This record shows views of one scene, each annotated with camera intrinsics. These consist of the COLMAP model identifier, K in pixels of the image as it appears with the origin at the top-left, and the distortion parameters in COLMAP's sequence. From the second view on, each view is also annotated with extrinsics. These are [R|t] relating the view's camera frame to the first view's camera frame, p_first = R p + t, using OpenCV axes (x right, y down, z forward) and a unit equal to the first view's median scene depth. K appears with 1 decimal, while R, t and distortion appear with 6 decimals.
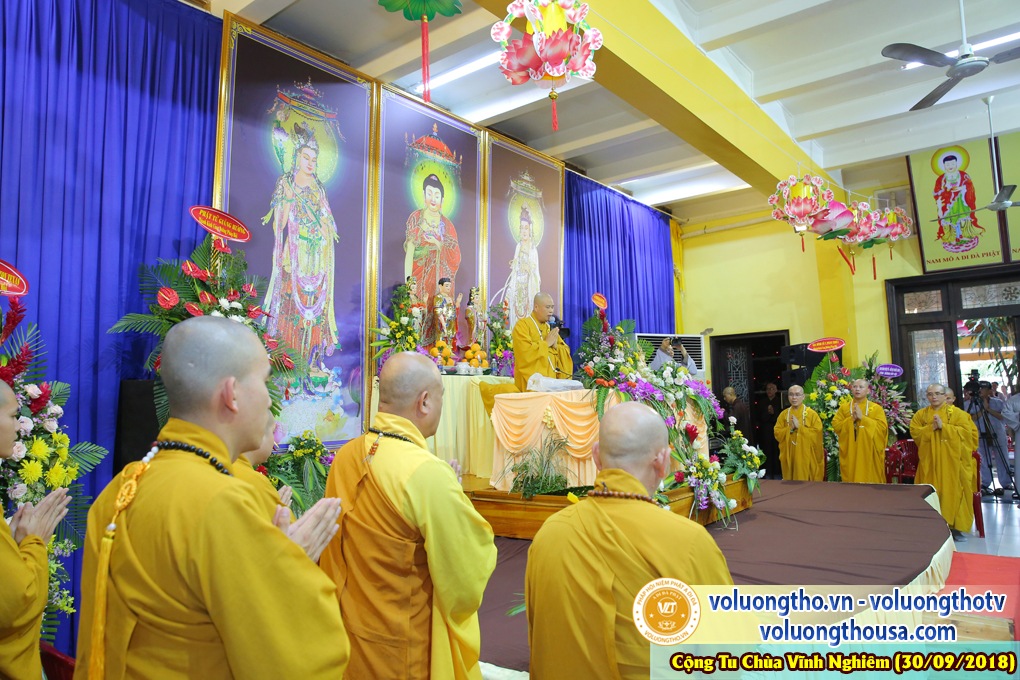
lens RADIAL K [[695.1, 0, 507.1], [0, 695.1, 338.1], [0, 0, 1]] dist [-0.110199, 0.079981]
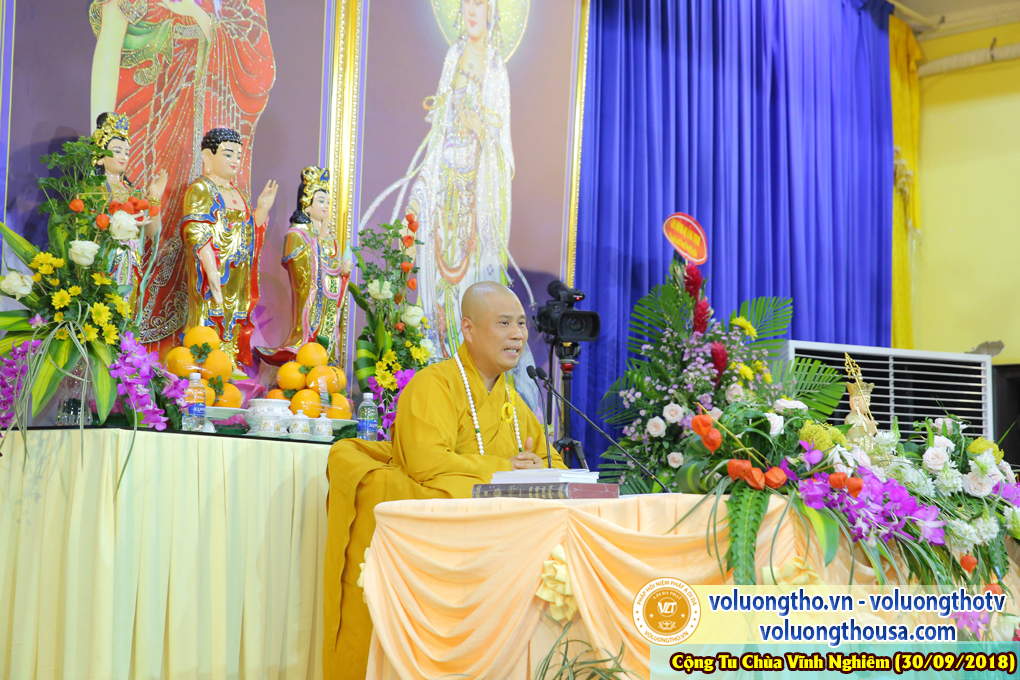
lens RADIAL K [[1872.6, 0, 502.2], [0, 1872.6, 341.8], [0, 0, 1]] dist [0.224064, 0.000000]
pose [[0.996838, 0.042010, 0.067449, -0.017135], [-0.041087, 0.999043, -0.015019, 0.017044], [-0.068015, 0.012201, 0.997610, 0.141390]]
